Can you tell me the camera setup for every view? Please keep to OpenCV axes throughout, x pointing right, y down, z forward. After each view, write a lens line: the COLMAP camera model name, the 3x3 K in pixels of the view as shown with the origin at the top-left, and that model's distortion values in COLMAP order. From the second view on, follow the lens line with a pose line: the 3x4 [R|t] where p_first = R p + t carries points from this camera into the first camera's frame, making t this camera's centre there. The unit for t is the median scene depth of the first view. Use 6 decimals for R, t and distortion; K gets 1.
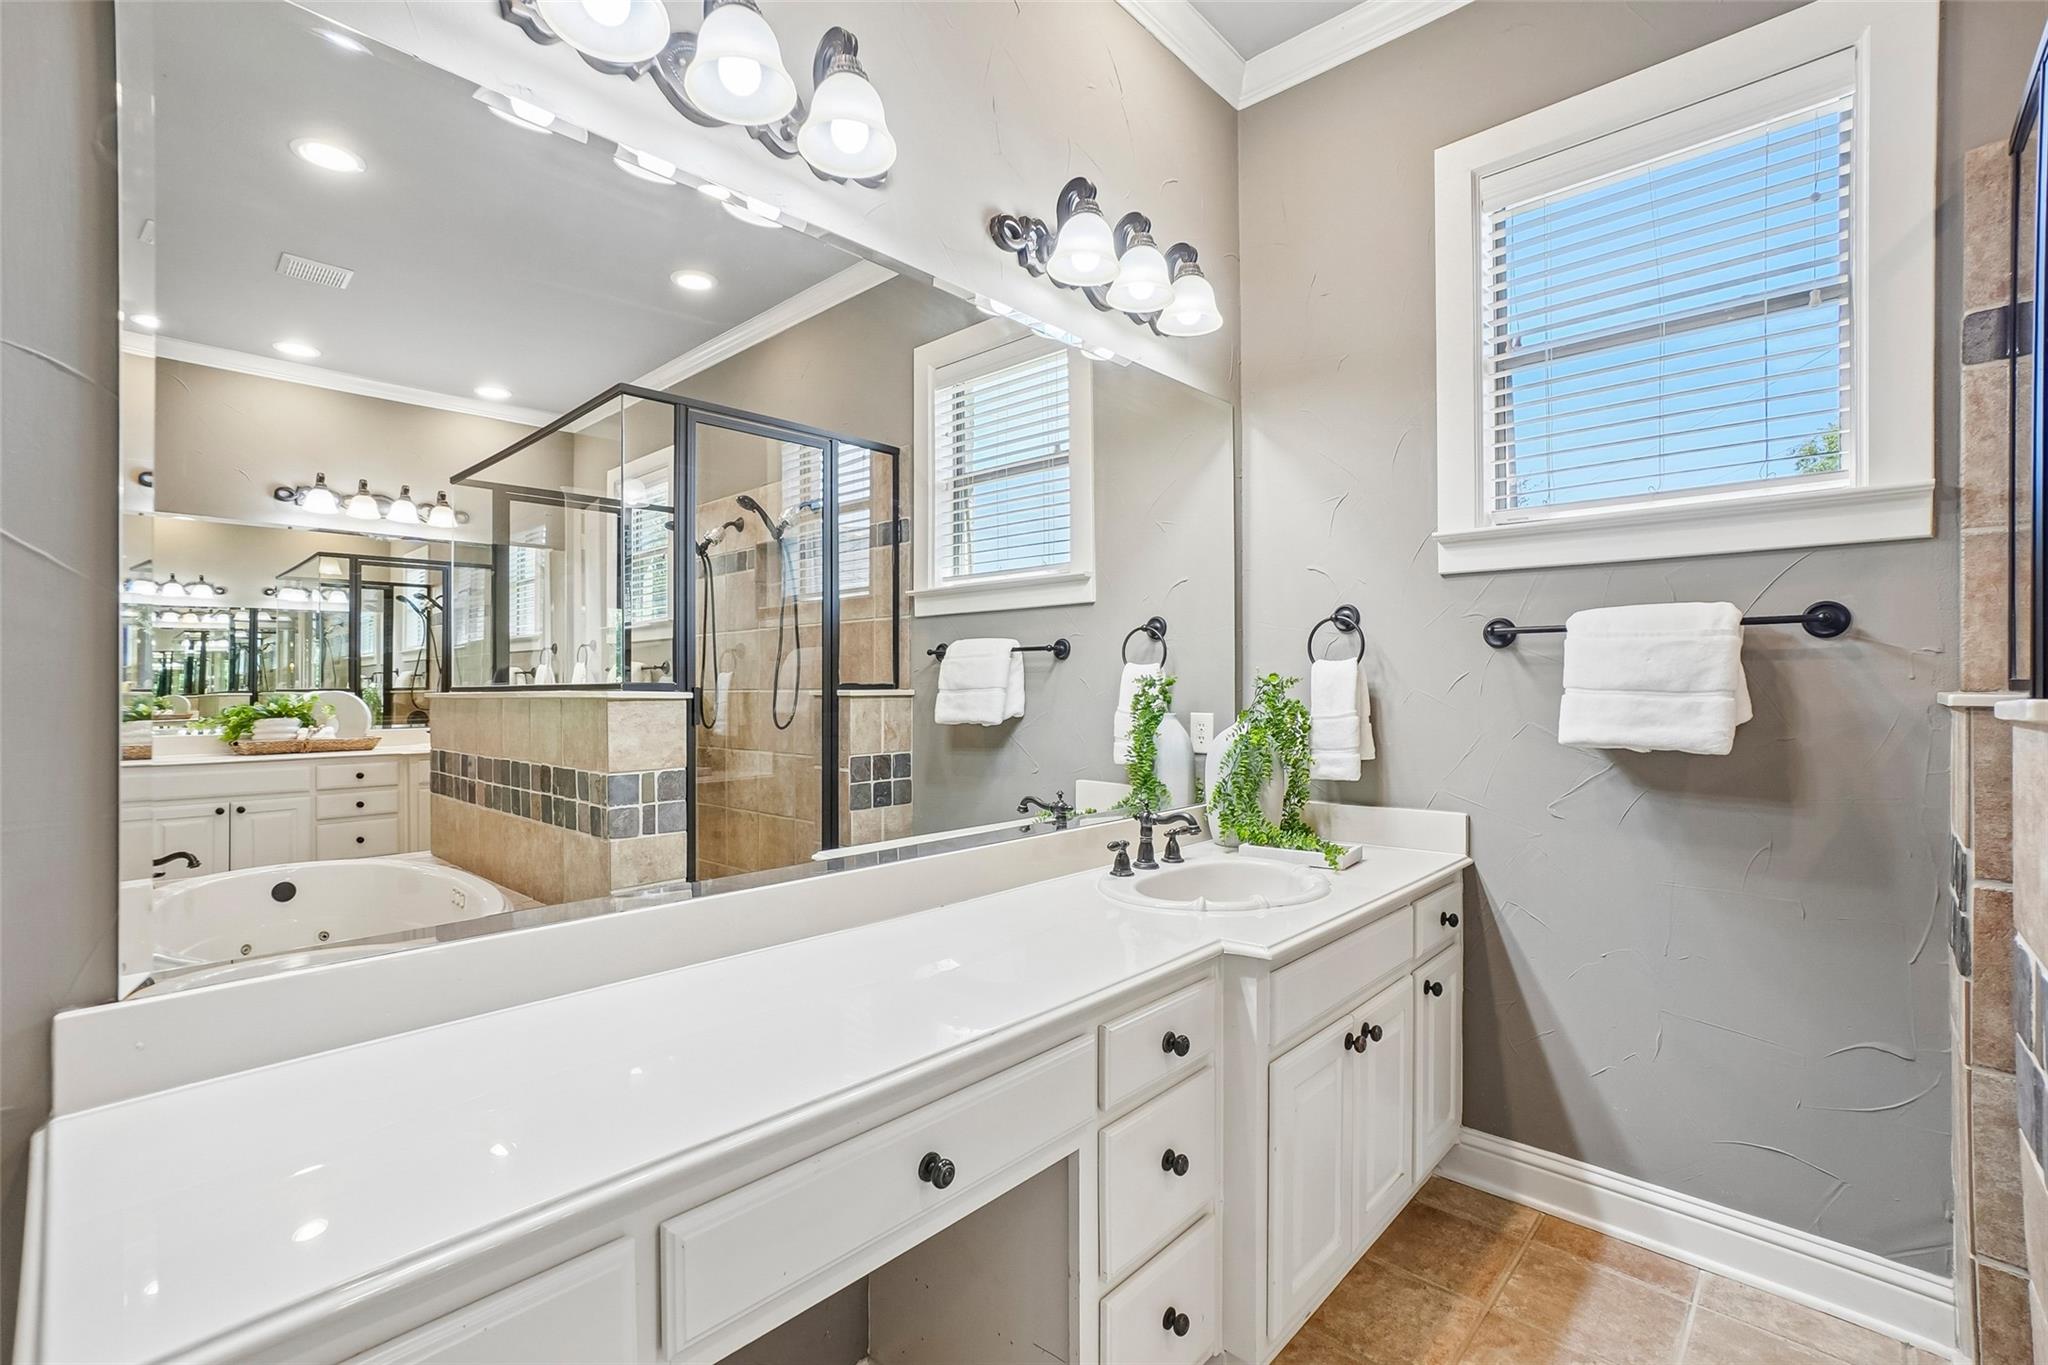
lens RADIAL K [[906.8, 0, 1026.7], [0, 906.8, 684.9], [0, 0, 1]] dist [-0.002879, 0.000424]
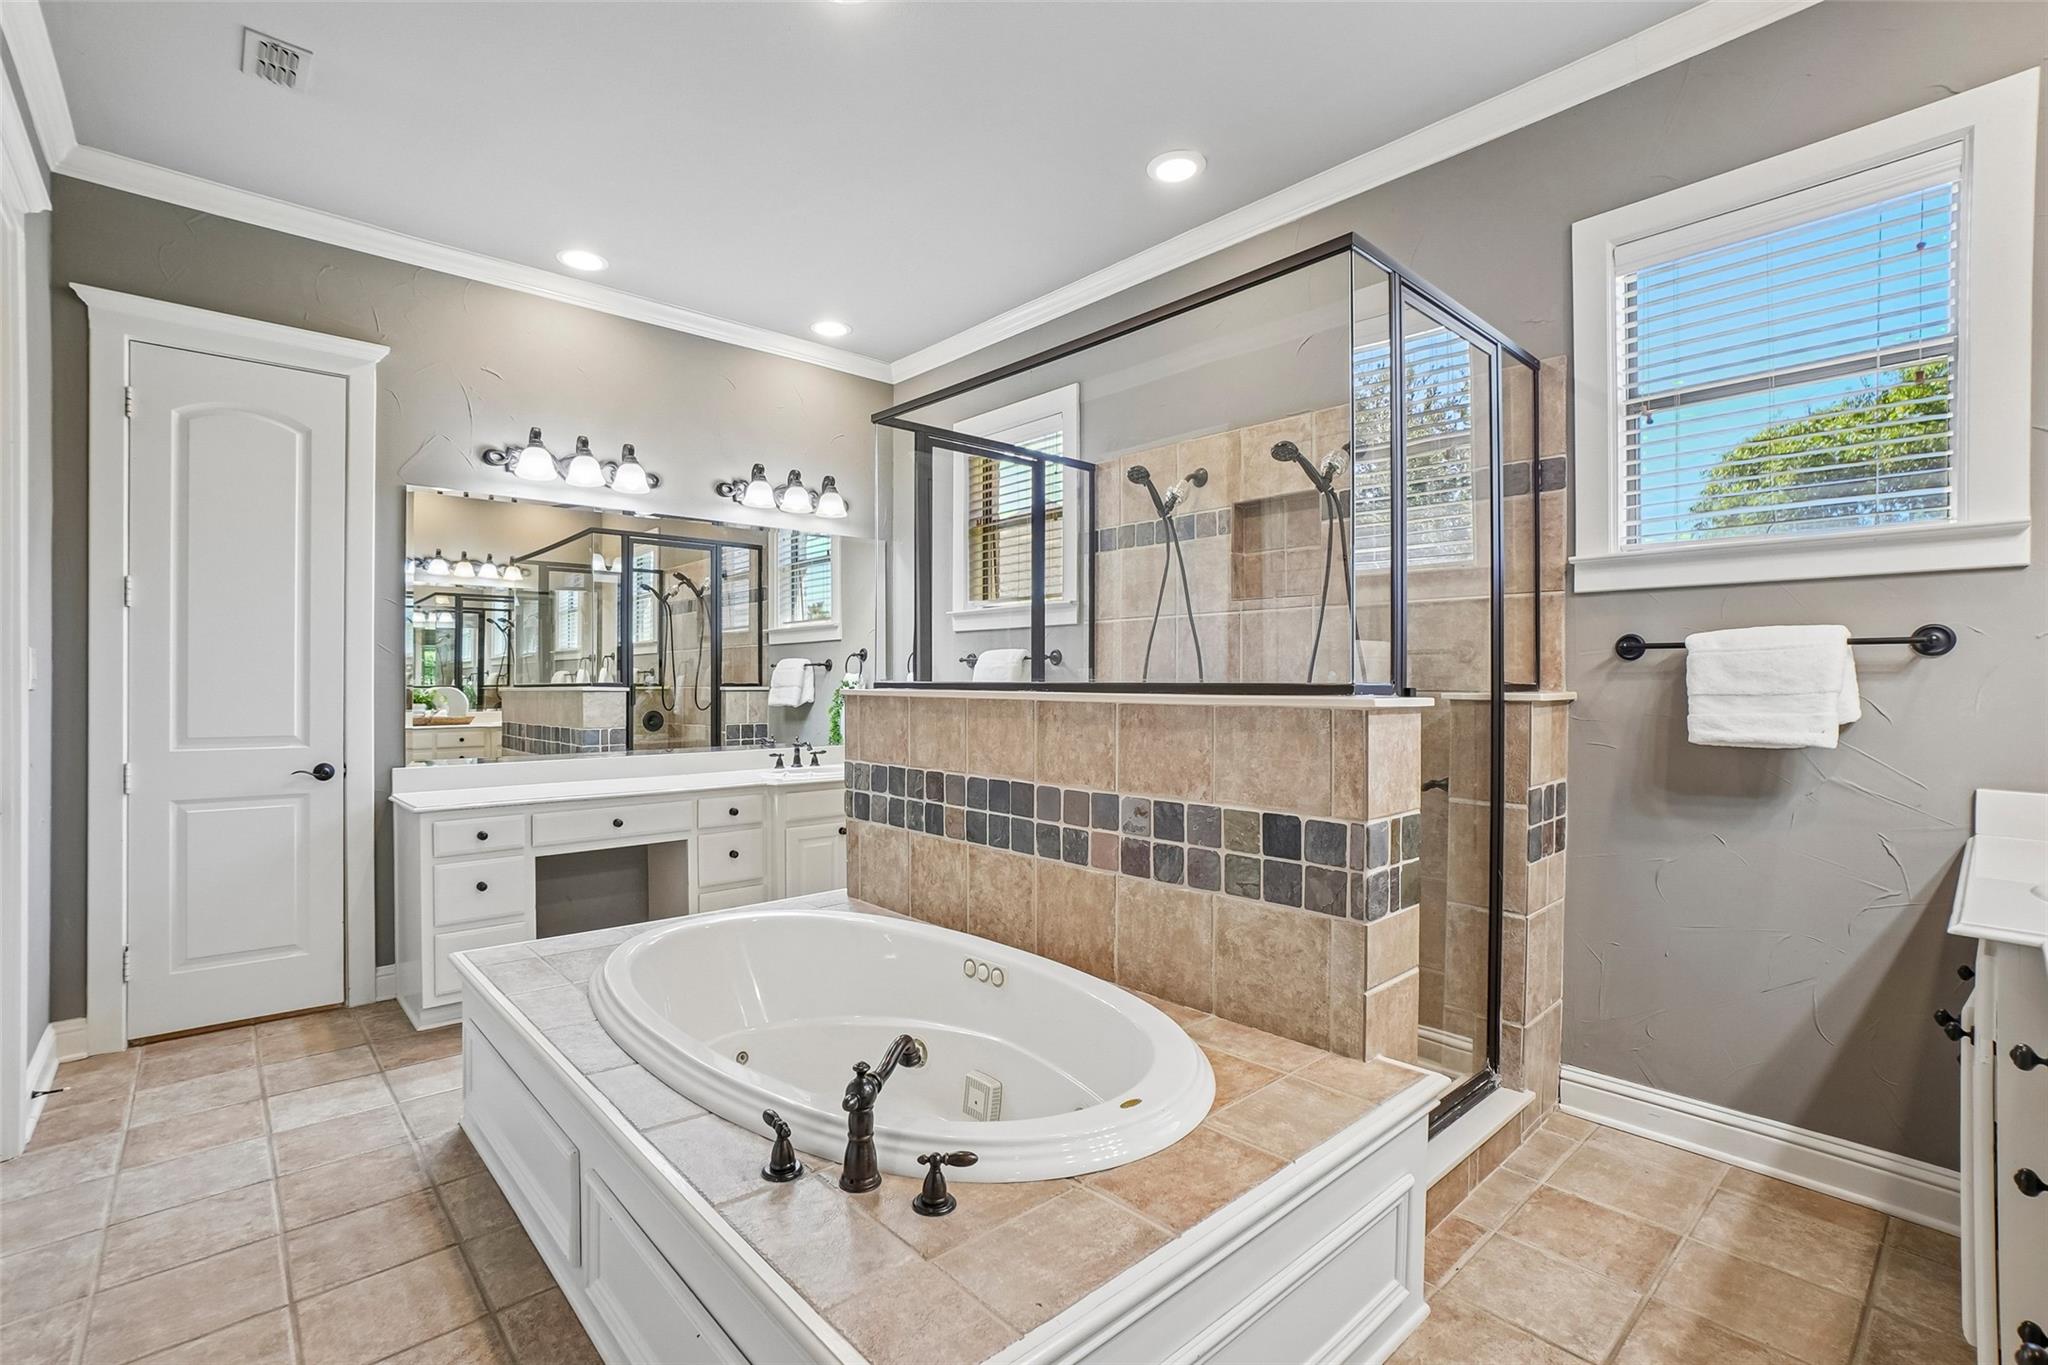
lens RADIAL K [[906.8, 0, 1020.5], [0, 906.8, 680.9], [0, 0, 1]] dist [-0.002879, 0.000424]
pose [[0.996695, 0.001011, -0.081223, 0.378536], [-0.001094, 0.999999, -0.000982, -0.003753], [0.081222, 0.001067, 0.996695, -0.517185]]
